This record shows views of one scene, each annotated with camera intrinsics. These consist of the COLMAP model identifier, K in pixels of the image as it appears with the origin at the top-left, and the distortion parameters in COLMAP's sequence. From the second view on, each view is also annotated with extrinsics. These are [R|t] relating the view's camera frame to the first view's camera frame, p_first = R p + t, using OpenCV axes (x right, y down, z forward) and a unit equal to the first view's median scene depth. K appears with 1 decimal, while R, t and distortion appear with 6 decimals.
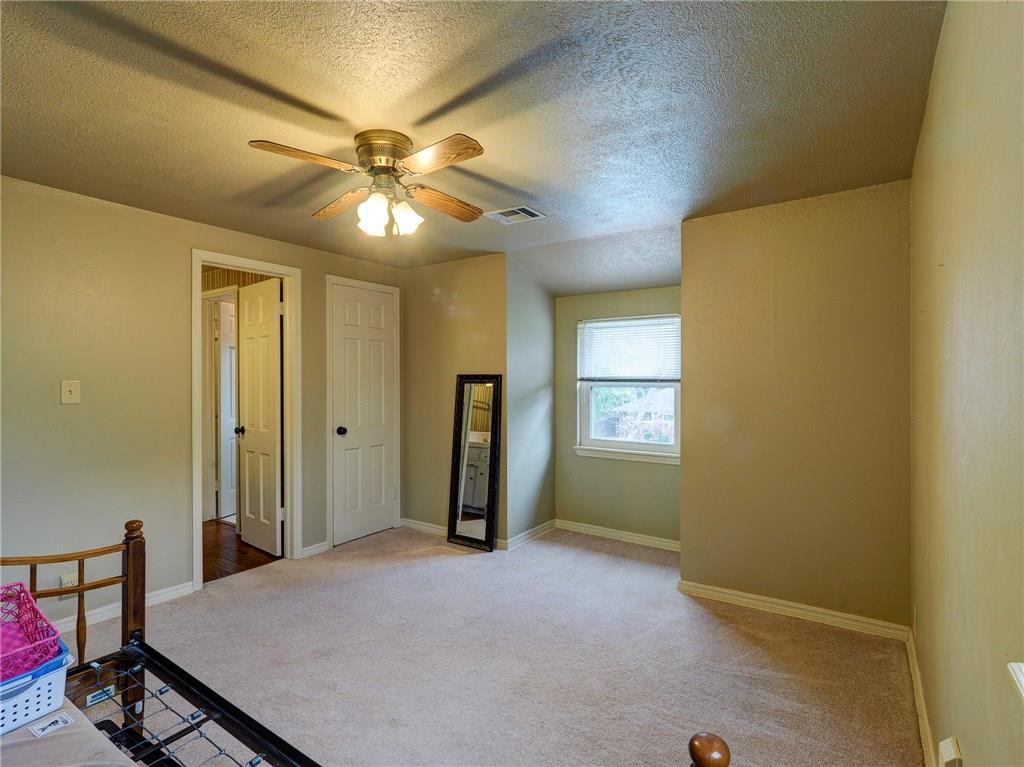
lens RADIAL K [[528.4, 0, 516.0], [0, 528.4, 385.8], [0, 0, 1]] dist [0.010860, -0.000259]
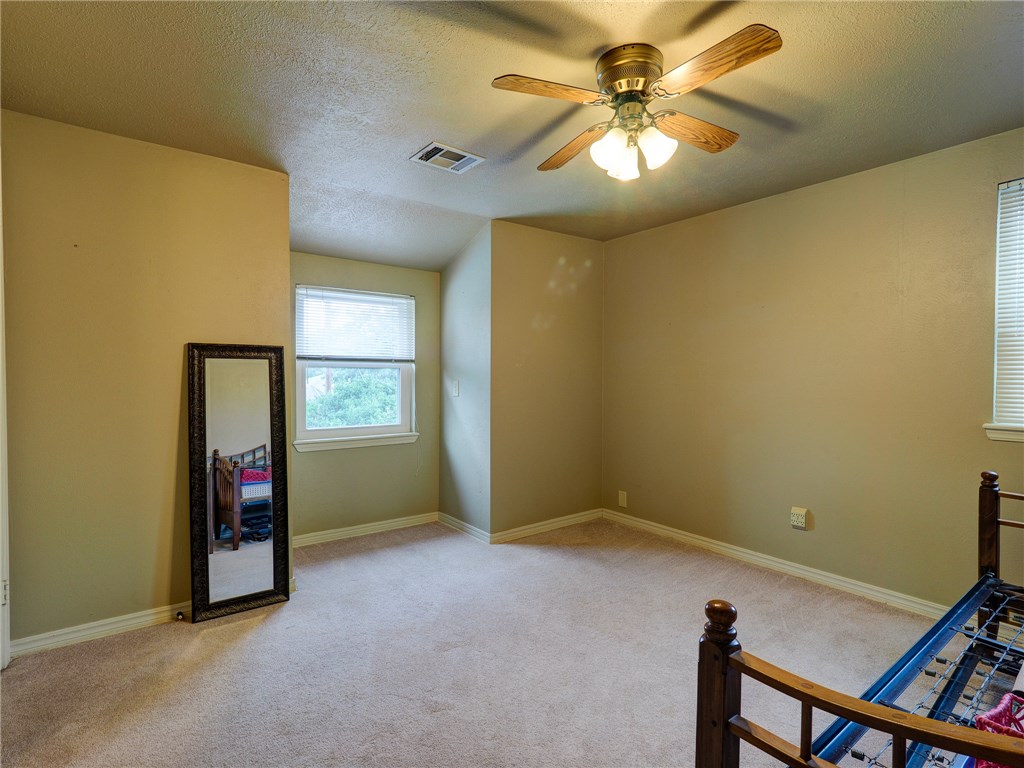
lens RADIAL K [[528.4, 0, 511.8], [0, 528.4, 391.3], [0, 0, 1]] dist [0.010860, -0.000259]
pose [[0.298788, -0.031973, 0.953784, -0.616515], [0.006797, 0.999485, 0.031376, 0.017818], [-0.954295, -0.002891, 0.298852, 0.505810]]
